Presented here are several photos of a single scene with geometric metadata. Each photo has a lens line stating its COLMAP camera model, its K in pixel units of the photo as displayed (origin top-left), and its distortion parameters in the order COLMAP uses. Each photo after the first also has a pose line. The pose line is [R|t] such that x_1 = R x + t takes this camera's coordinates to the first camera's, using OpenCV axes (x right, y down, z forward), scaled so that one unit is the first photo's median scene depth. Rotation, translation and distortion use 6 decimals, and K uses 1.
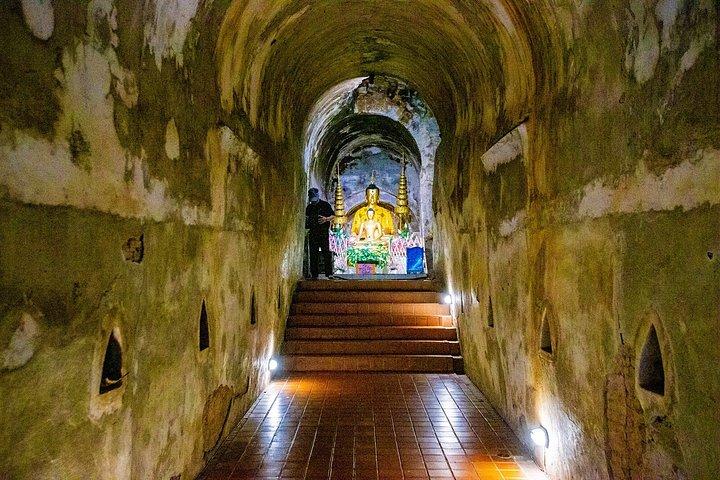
lens RADIAL K [[330.9, 0, 360.0], [0, 330.9, 240.0], [0, 0, 1]] dist [-0.059255, 0.030009]
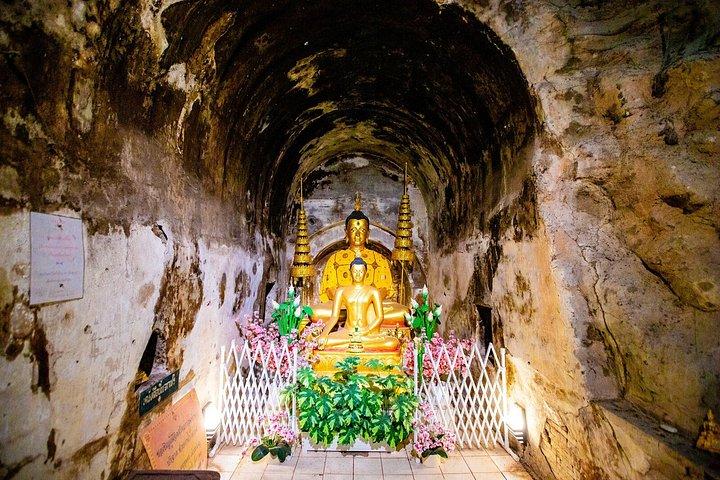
lens RADIAL K [[330.9, 0, 360.0], [0, 330.9, 240.0], [0, 0, 1]] dist [-0.059255, 0.030009]
pose [[0.997351, 0.011620, 0.071807, 0.001024], [-0.003912, 0.994298, -0.106565, -0.049867], [-0.072636, 0.106002, 0.991709, 0.377881]]
